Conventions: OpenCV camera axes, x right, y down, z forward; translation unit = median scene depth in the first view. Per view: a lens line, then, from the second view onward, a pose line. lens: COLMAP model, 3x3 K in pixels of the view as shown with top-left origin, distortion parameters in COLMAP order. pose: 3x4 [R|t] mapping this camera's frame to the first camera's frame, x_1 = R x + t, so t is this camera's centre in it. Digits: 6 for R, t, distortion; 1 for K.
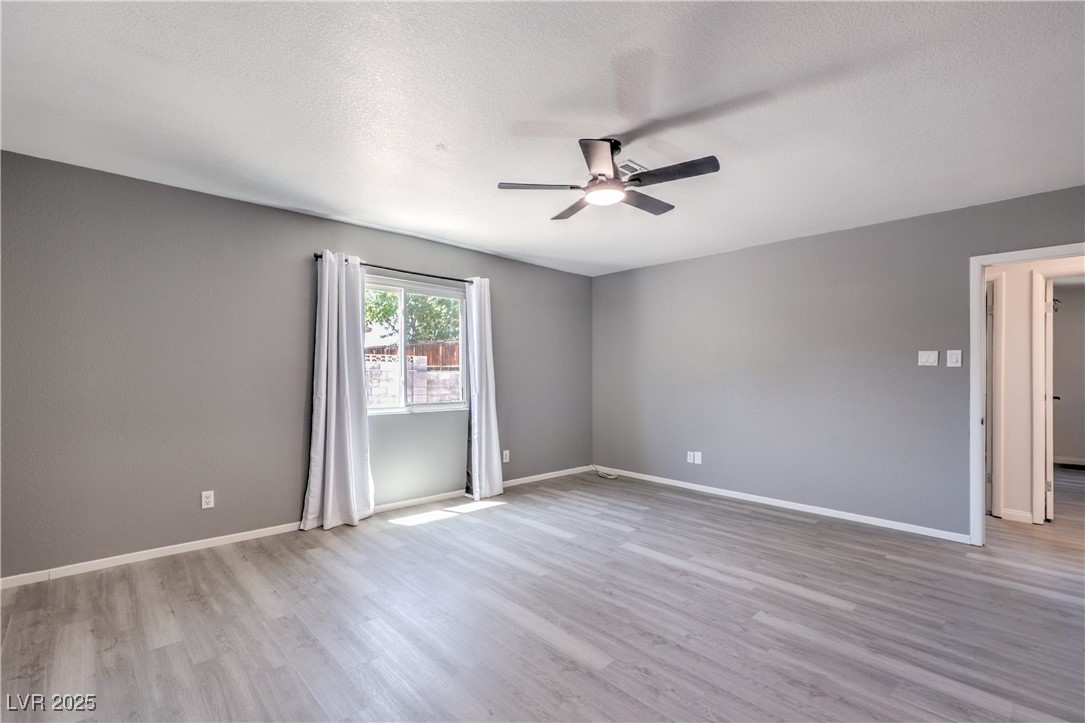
lens RADIAL K [[488.7, 0, 528.8], [0, 488.7, 372.3], [0, 0, 1]] dist [0.003152, 0.000139]
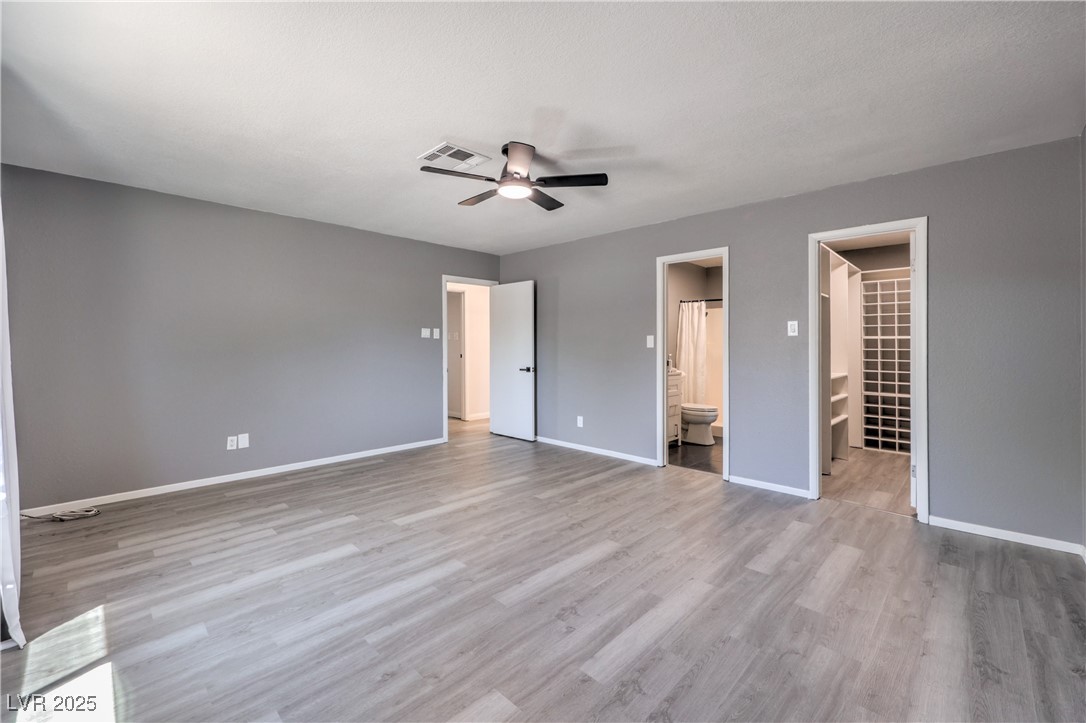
lens RADIAL K [[439.5, 0, 547.7], [0, 439.5, 361.7], [0, 0, 1]] dist [-0.003452, 0.000110]
pose [[-0.056329, -0.044003, 0.997442, -0.742697], [-0.002219, 0.999031, 0.043948, -0.000237], [-0.998410, 0.000262, -0.056372, 0.844812]]
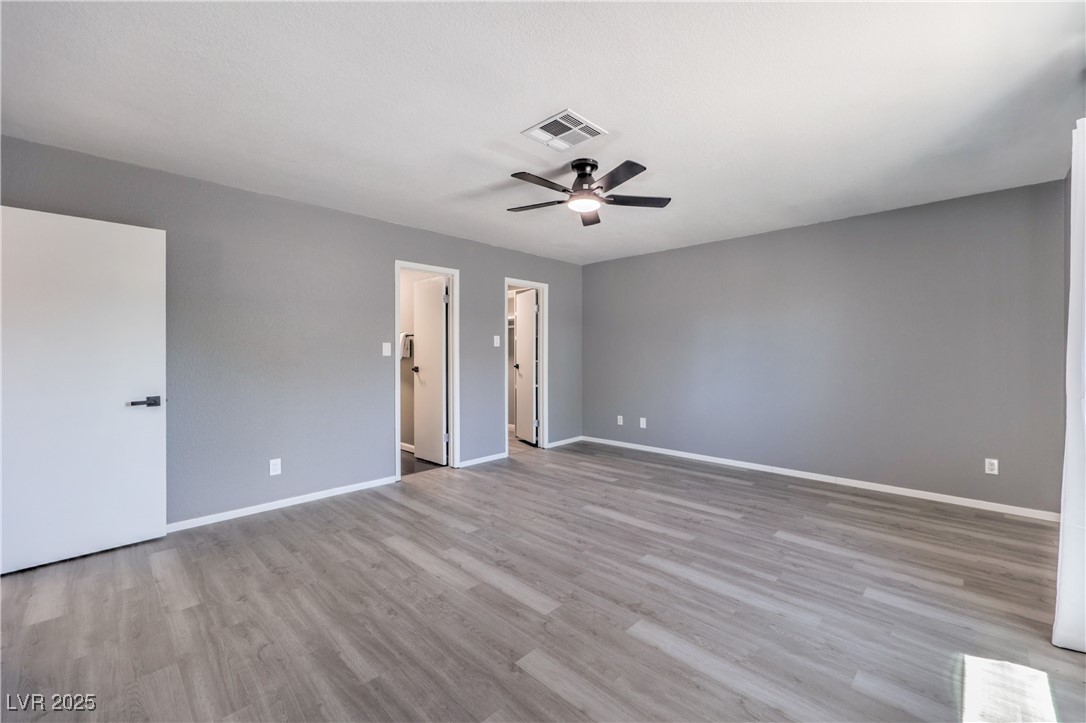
lens RADIAL K [[442.6, 0, 540.4], [0, 442.6, 354.7], [0, 0, 1]] dist [-0.000265, 0.000147]
pose [[-0.999370, -0.003527, -0.035303, 0.262722], [-0.003603, 0.999991, 0.002098, 0.005135], [0.035295, 0.002224, -0.999374, 1.794615]]
